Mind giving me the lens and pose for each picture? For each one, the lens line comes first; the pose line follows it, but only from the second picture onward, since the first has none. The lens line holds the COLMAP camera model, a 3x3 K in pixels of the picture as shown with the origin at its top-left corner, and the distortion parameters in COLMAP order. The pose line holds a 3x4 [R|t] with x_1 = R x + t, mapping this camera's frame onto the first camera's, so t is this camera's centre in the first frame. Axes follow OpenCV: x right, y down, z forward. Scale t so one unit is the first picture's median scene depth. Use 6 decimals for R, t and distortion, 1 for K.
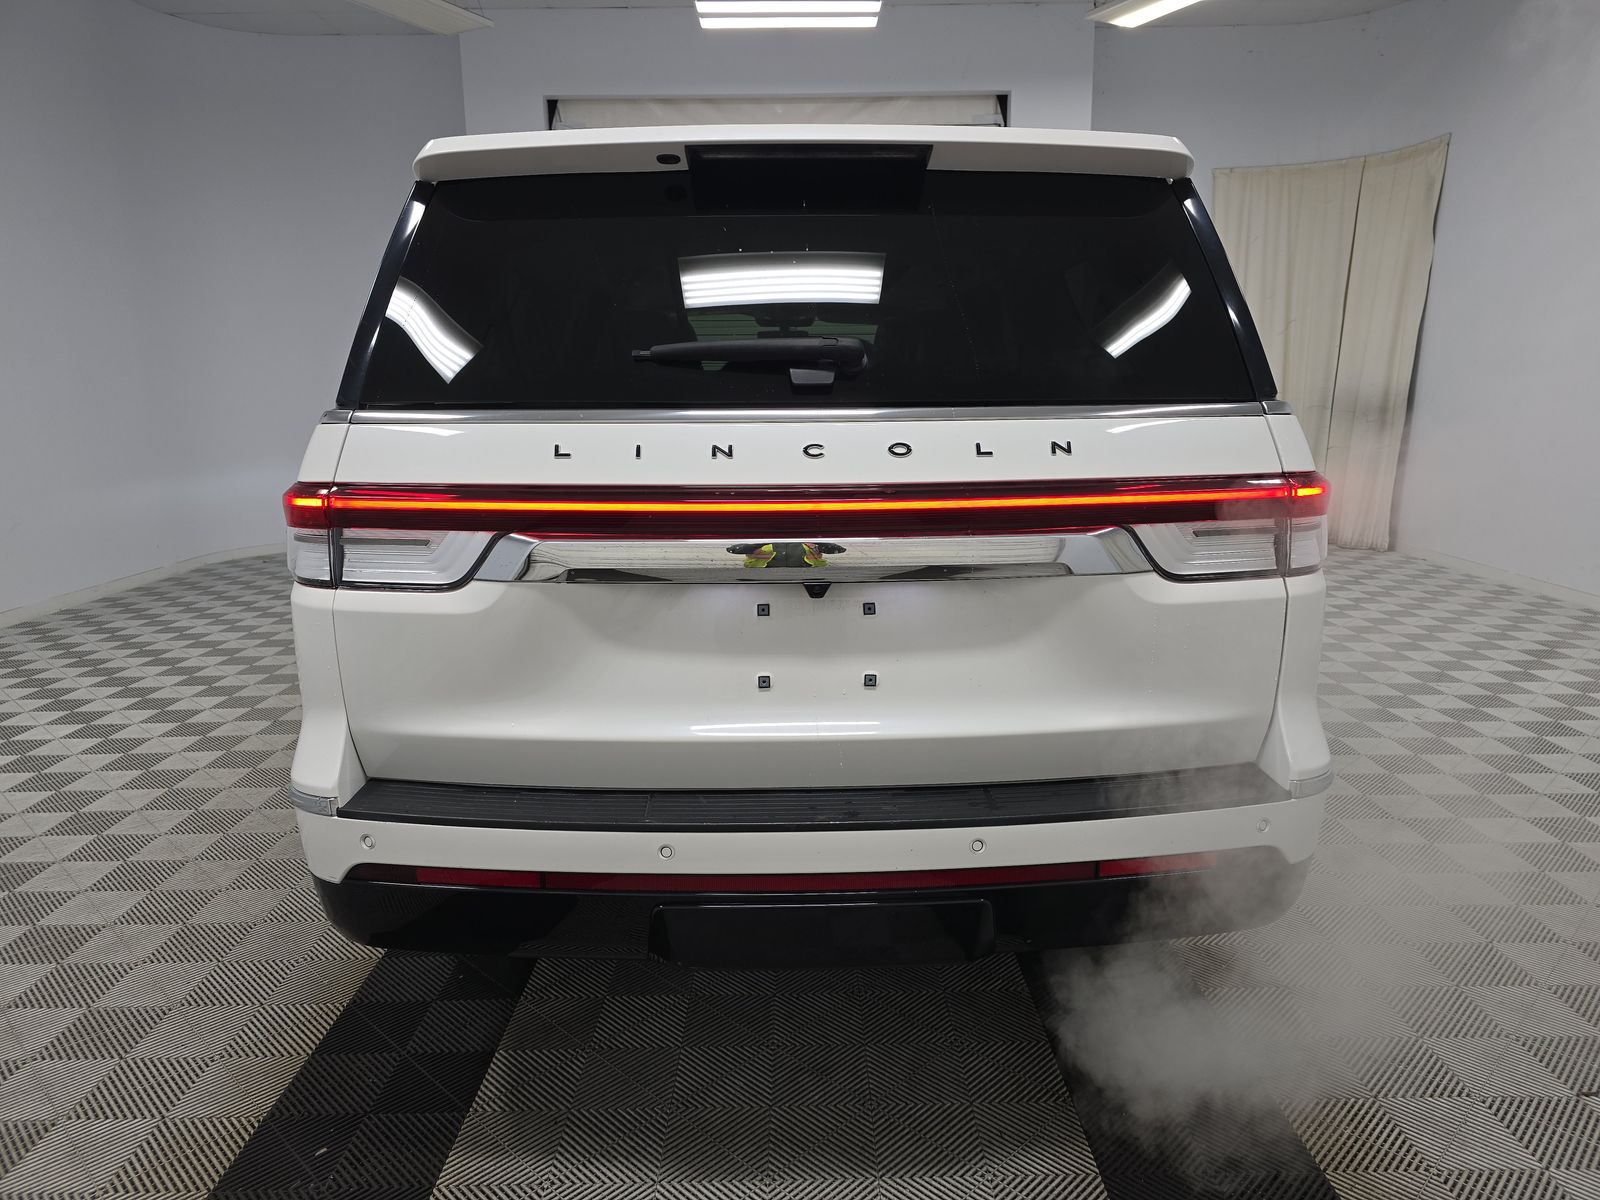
lens RADIAL K [[1070.7, 0, 779.5], [0, 1070.7, 639.6], [0, 0, 1]] dist [0.003269, 0.000087]
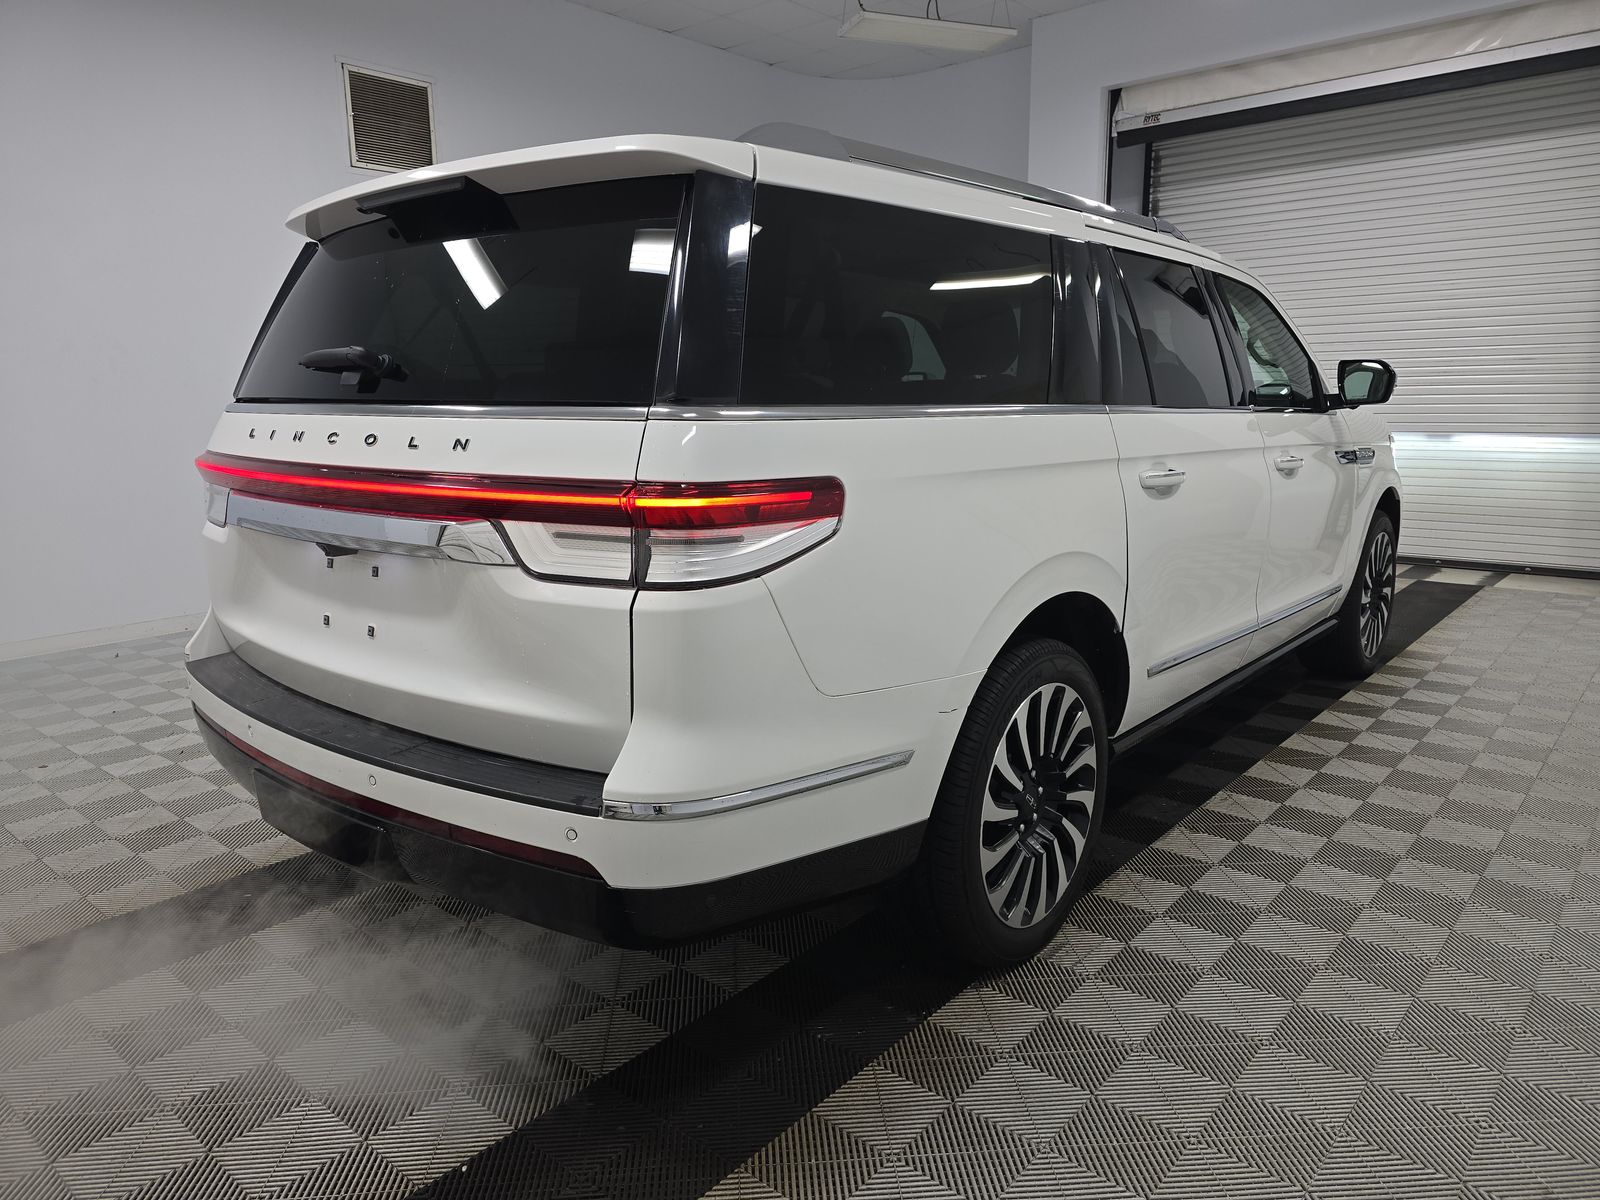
lens RADIAL K [[1082.1, 0, 777.0], [0, 1082.1, 598.1], [0, 0, 1]] dist [0.043099, -0.000087]
pose [[0.761771, 0.127212, -0.635234, 1.223429], [-0.148938, 0.988657, 0.019382, -0.091545], [0.630494, 0.079846, 0.772076, 0.350942]]
